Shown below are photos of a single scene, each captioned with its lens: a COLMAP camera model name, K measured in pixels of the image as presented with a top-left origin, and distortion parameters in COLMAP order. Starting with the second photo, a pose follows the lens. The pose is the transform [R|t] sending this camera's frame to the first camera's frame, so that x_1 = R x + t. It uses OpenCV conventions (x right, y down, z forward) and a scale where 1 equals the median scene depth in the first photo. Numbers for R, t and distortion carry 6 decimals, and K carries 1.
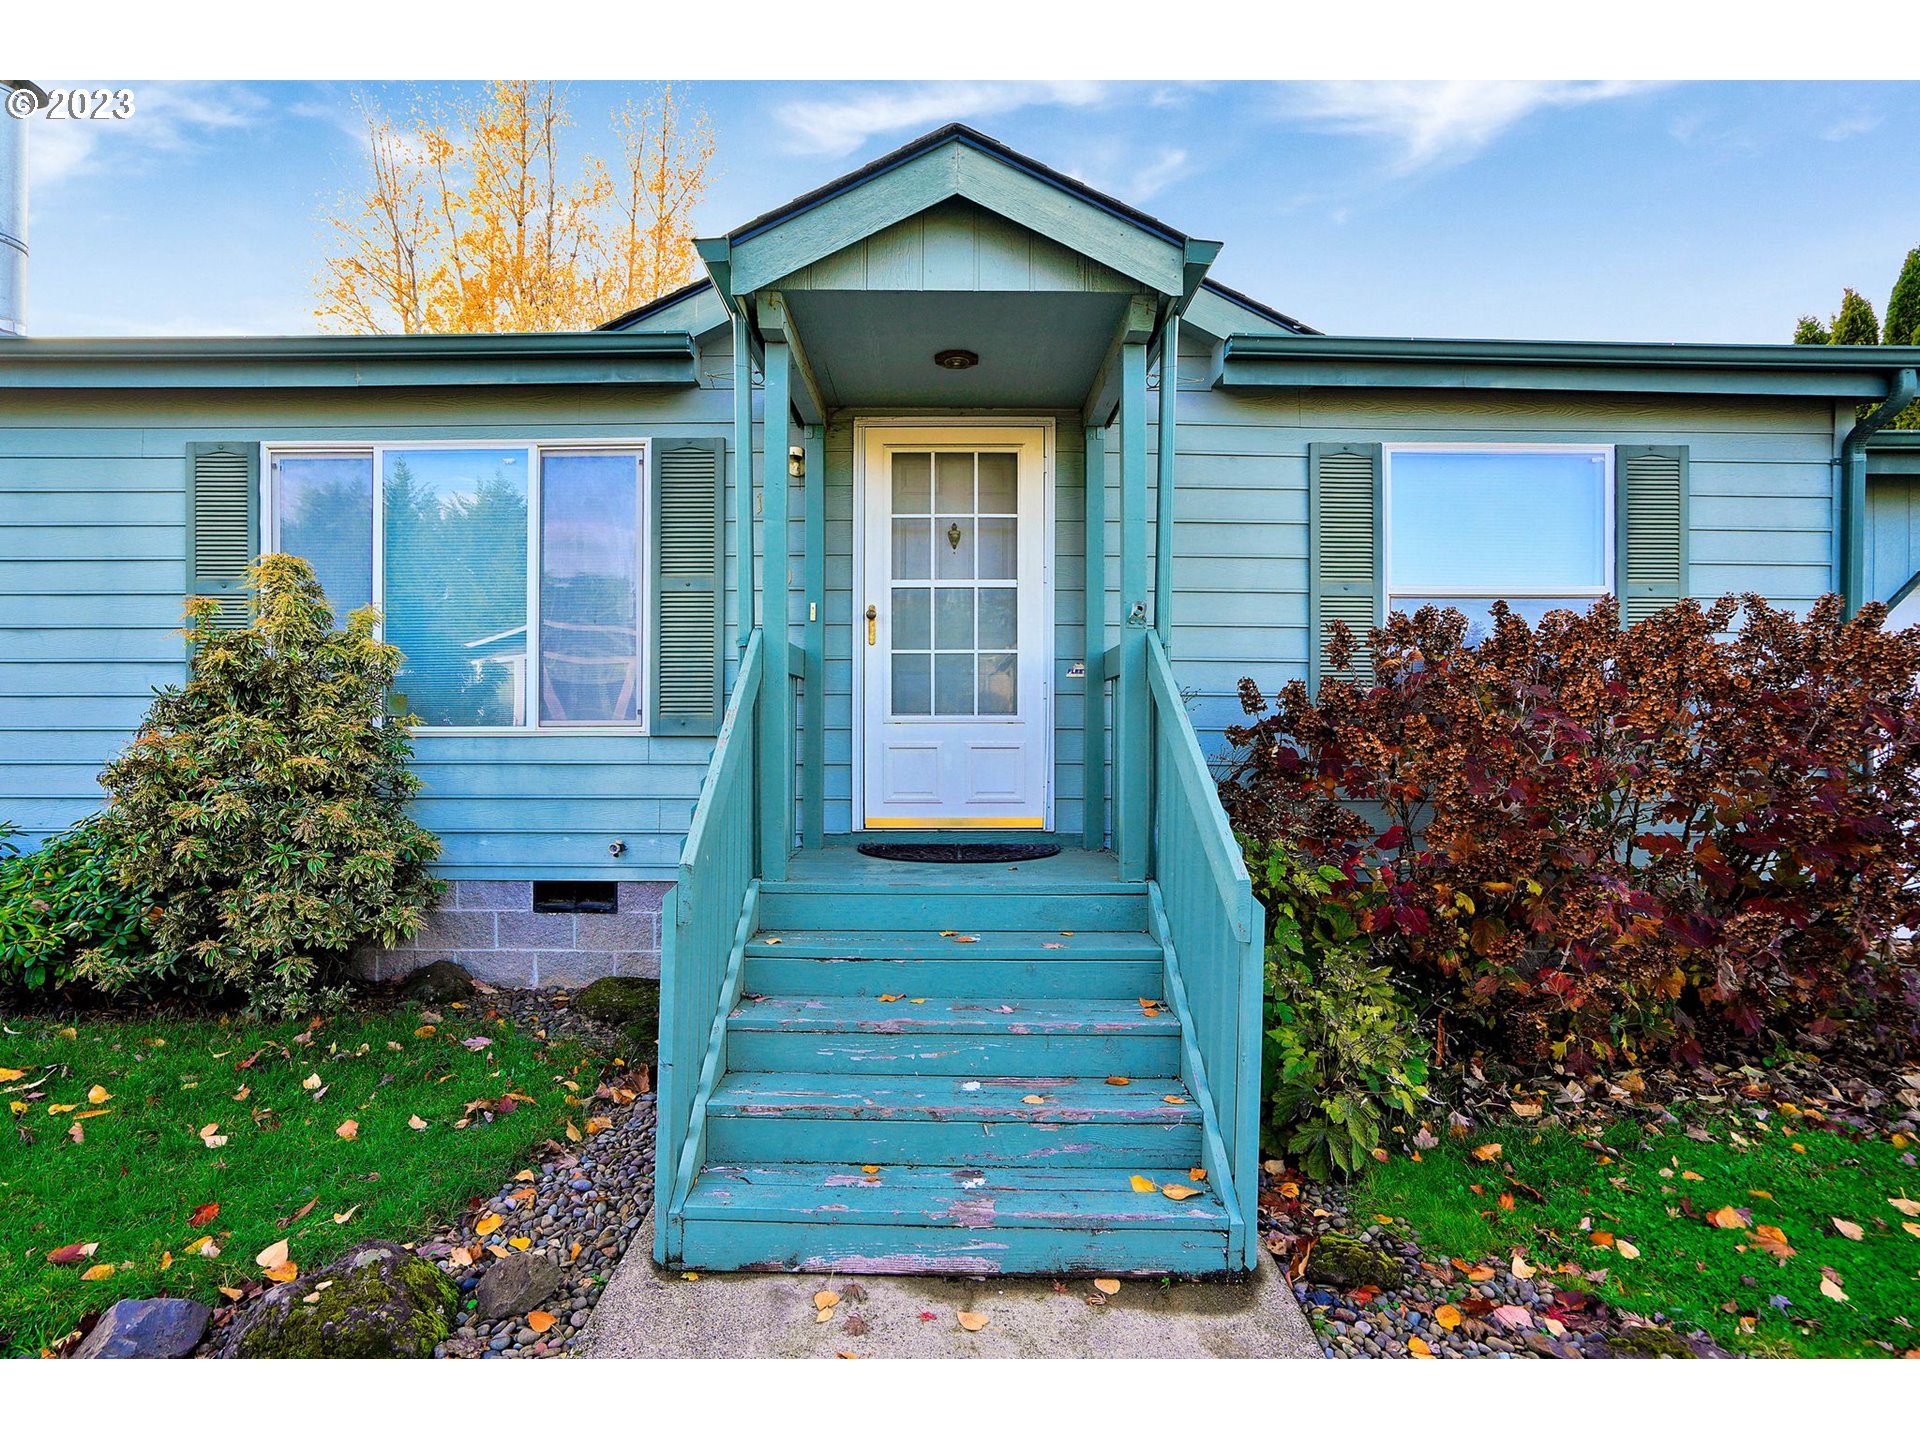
lens RADIAL K [[965.5, 0, 946.6], [0, 965.5, 731.2], [0, 0, 1]] dist [-0.026291, 0.010540]
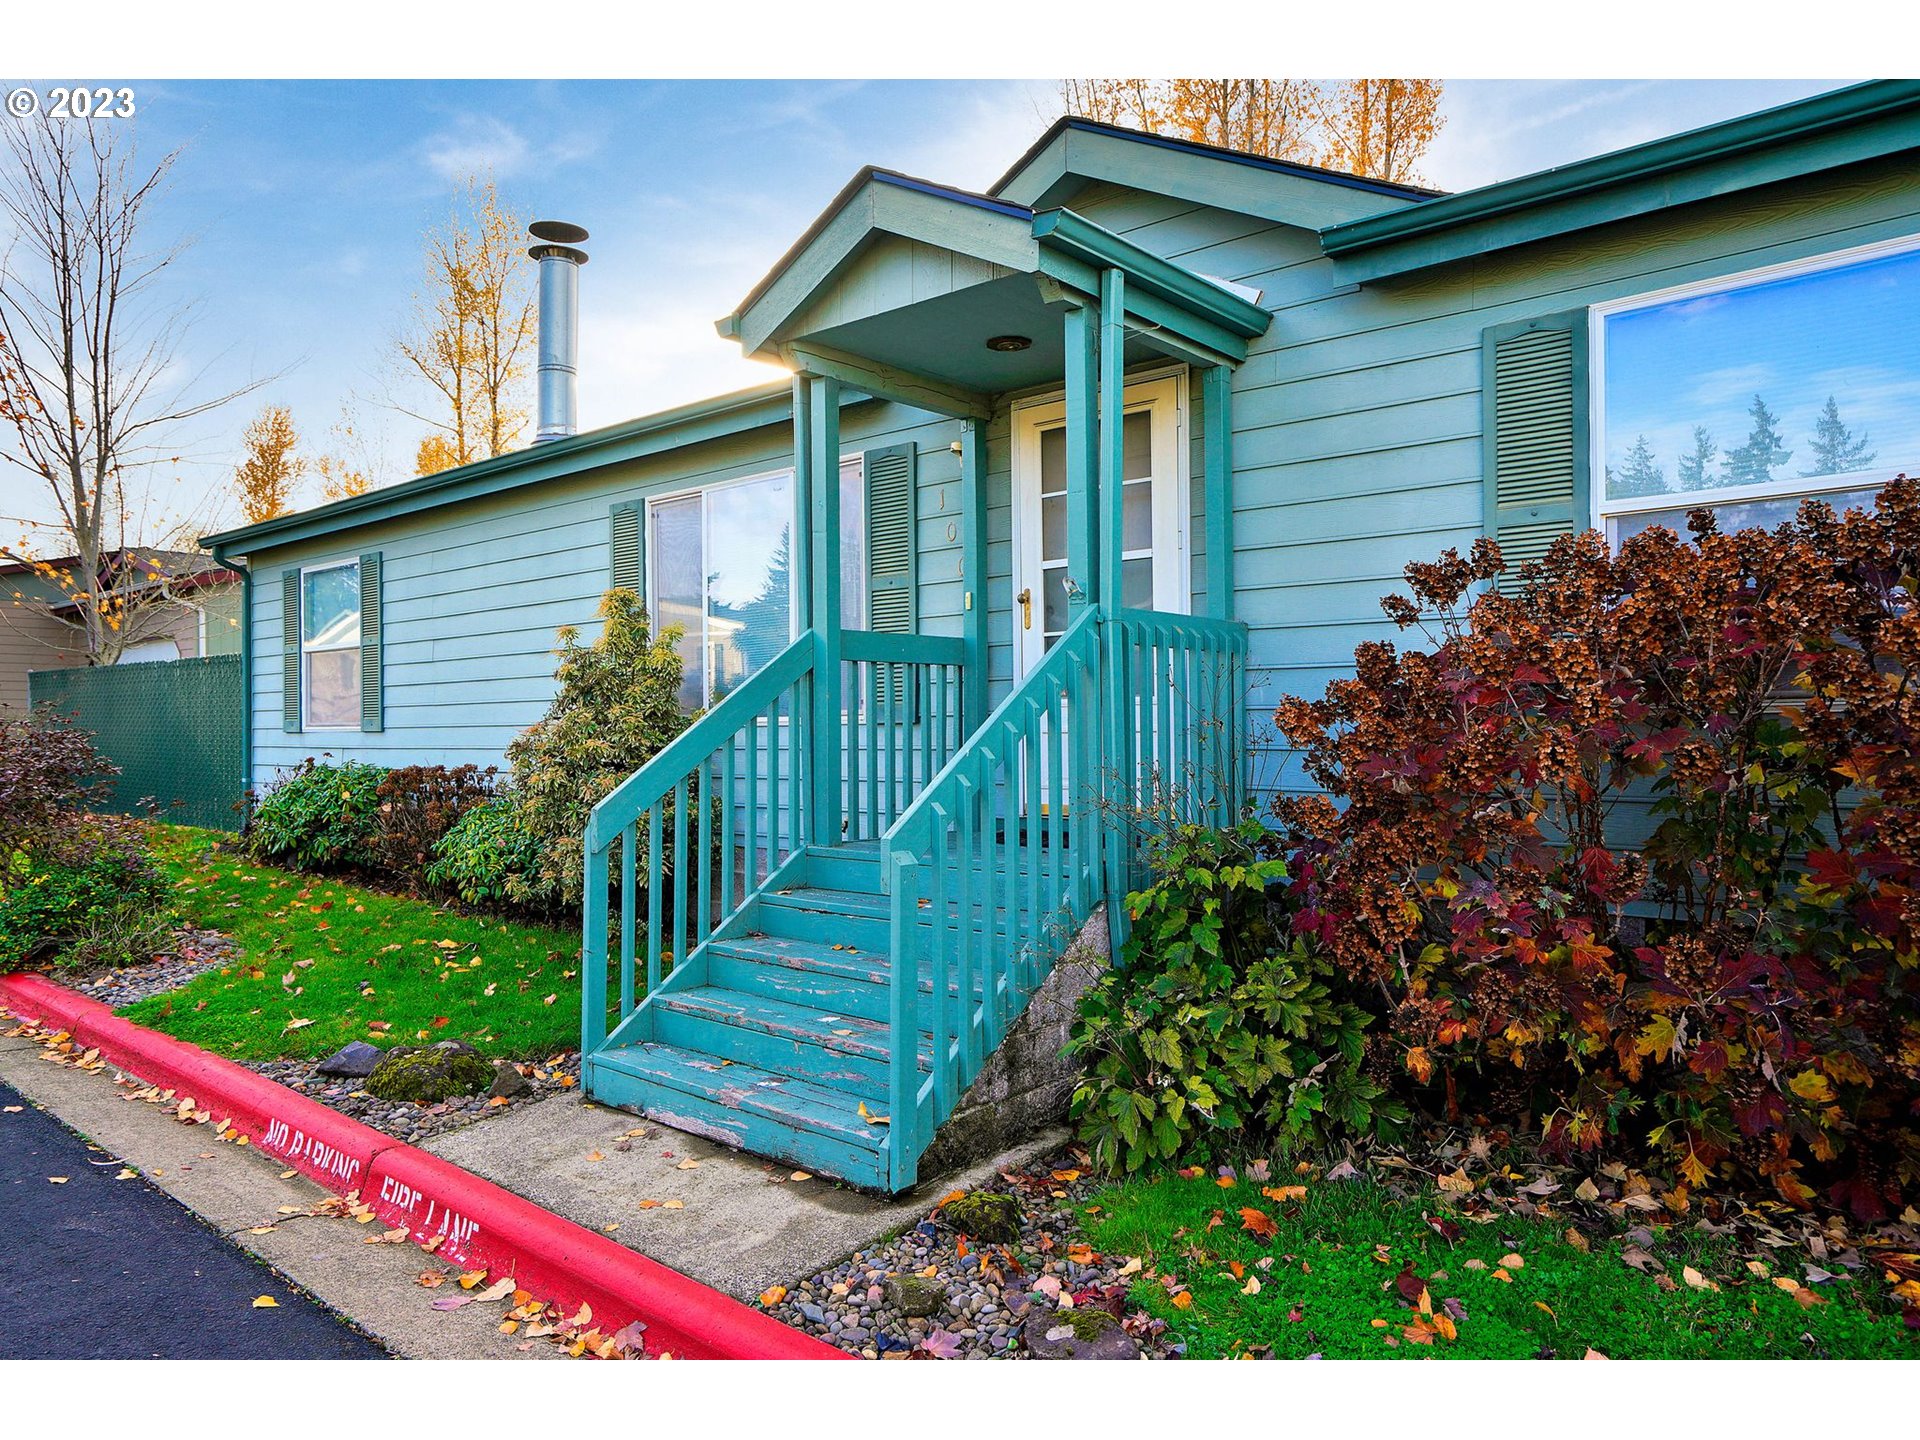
lens RADIAL K [[1269.4, 0, 947.2], [0, 1269.4, 717.3], [0, 0, 1]] dist [0.007289, 0.002401]
pose [[0.764146, -0.015644, -0.644853, 0.712155], [0.008444, 0.999863, -0.014251, 0.019513], [0.644988, 0.005445, 0.764173, -0.045383]]
